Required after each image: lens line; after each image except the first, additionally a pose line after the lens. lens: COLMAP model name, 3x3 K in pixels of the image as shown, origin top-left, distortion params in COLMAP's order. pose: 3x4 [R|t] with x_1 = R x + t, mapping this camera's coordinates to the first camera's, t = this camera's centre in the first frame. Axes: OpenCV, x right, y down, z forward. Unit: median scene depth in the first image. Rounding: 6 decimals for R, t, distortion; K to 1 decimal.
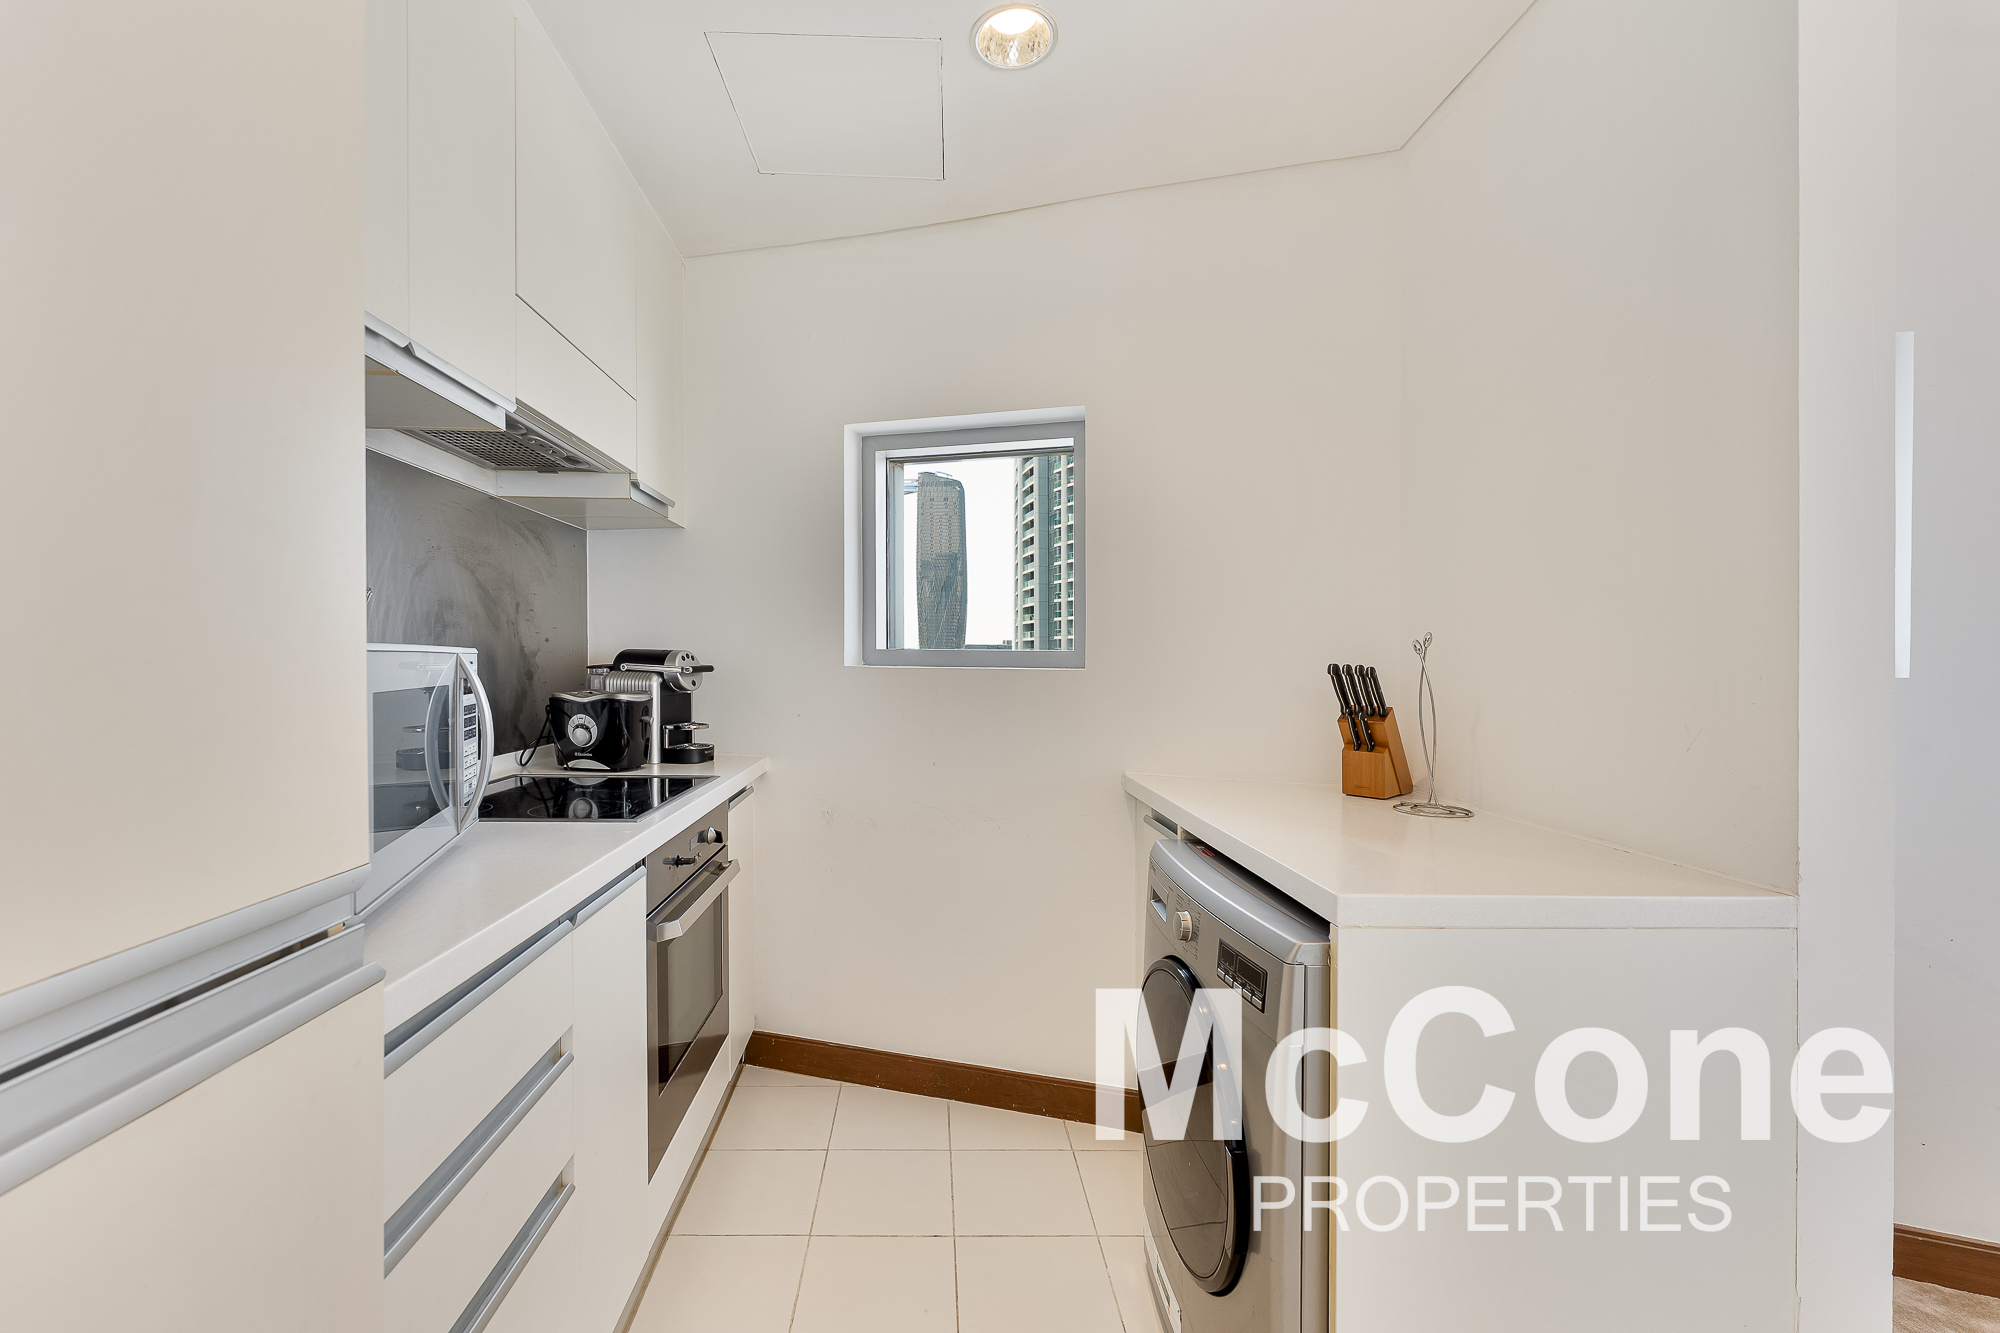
lens RADIAL K [[829.9, 0, 1000.0], [0, 829.9, 666.5], [0, 0, 1]] dist [-0.000291, -0.000020]
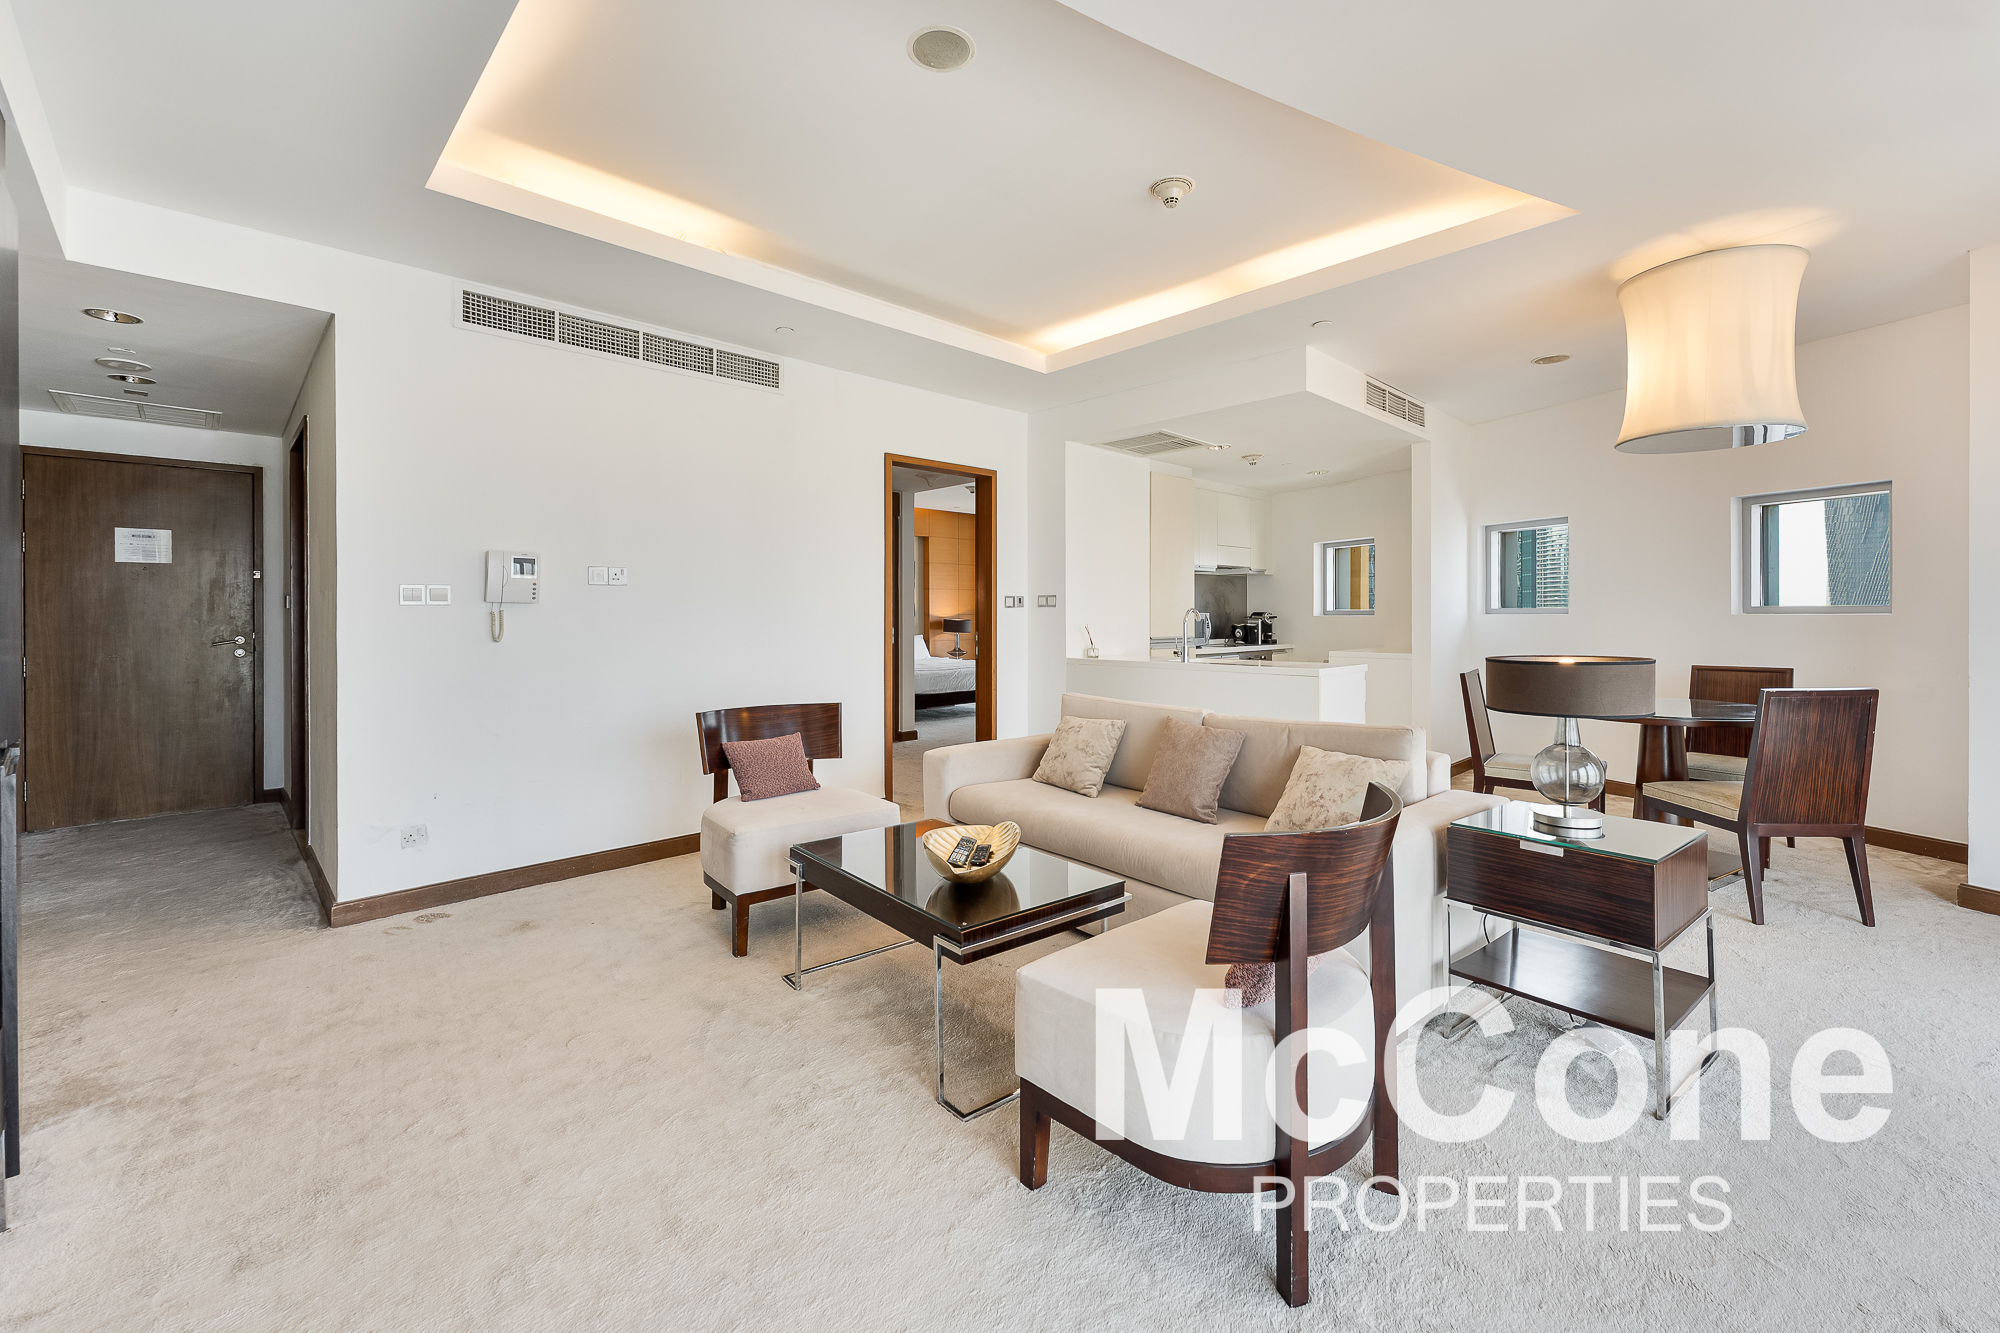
lens RADIAL K [[804.9, 0, 994.2], [0, 804.9, 628.5], [0, 0, 1]] dist [0.000659, 0.000057]
pose [[0.630161, -0.002626, -0.776460, 1.566377], [0.007468, 0.999969, 0.002679, 0.032711], [0.776428, -0.007487, 0.630161, -2.087224]]
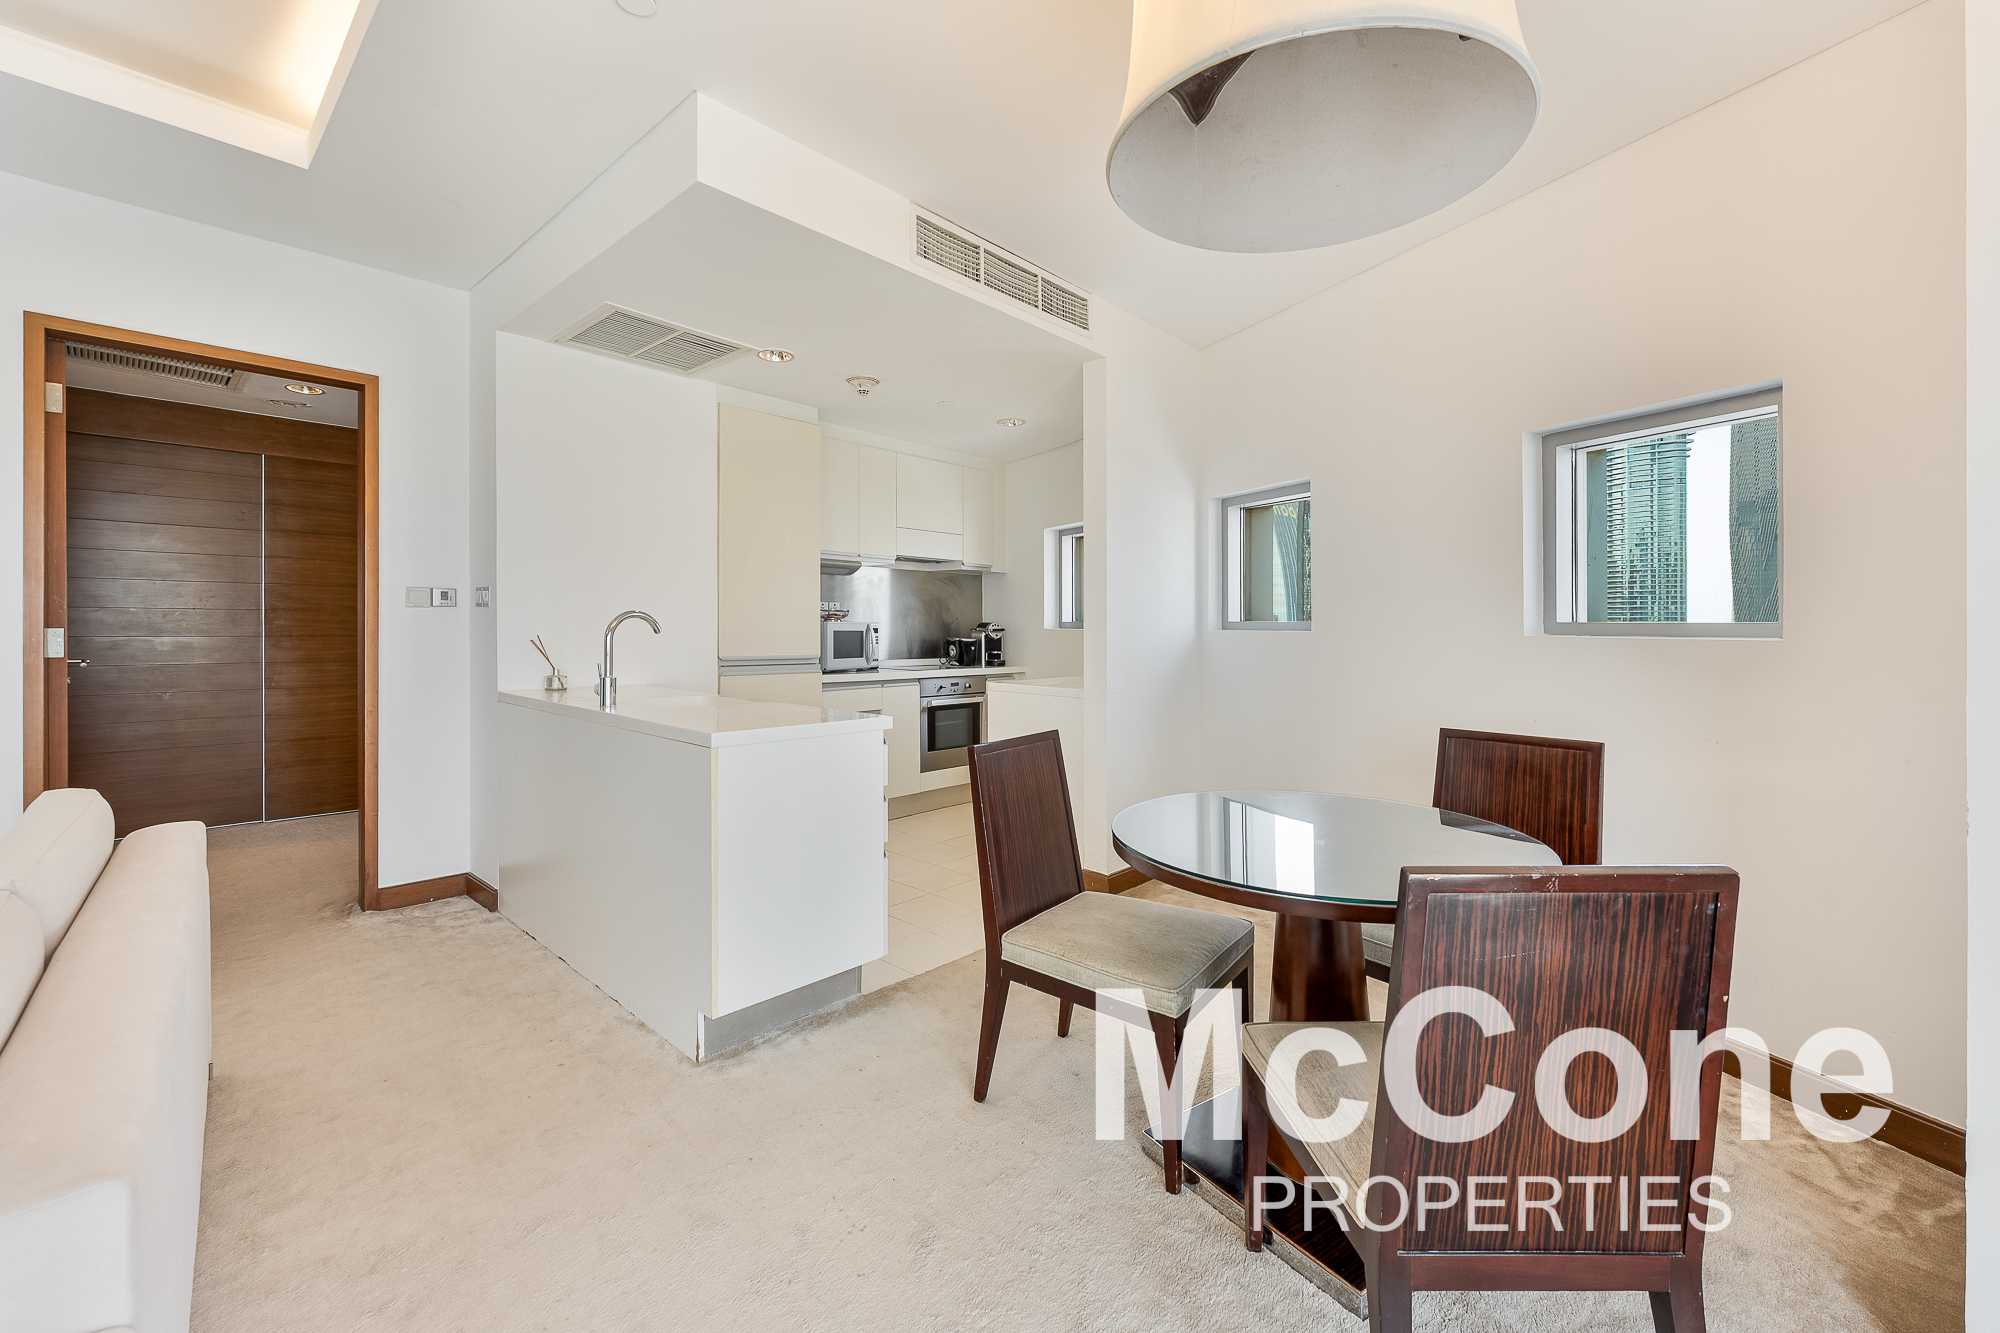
lens RADIAL K [[804.9, 0, 994.2], [0, 804.9, 628.5], [0, 0, 1]] dist [0.000659, 0.000057]
pose [[0.678045, -0.002293, -0.735016, 1.499467], [-0.005319, 0.999954, -0.008027, 0.019307], [0.735001, 0.009352, 0.678002, -0.714484]]
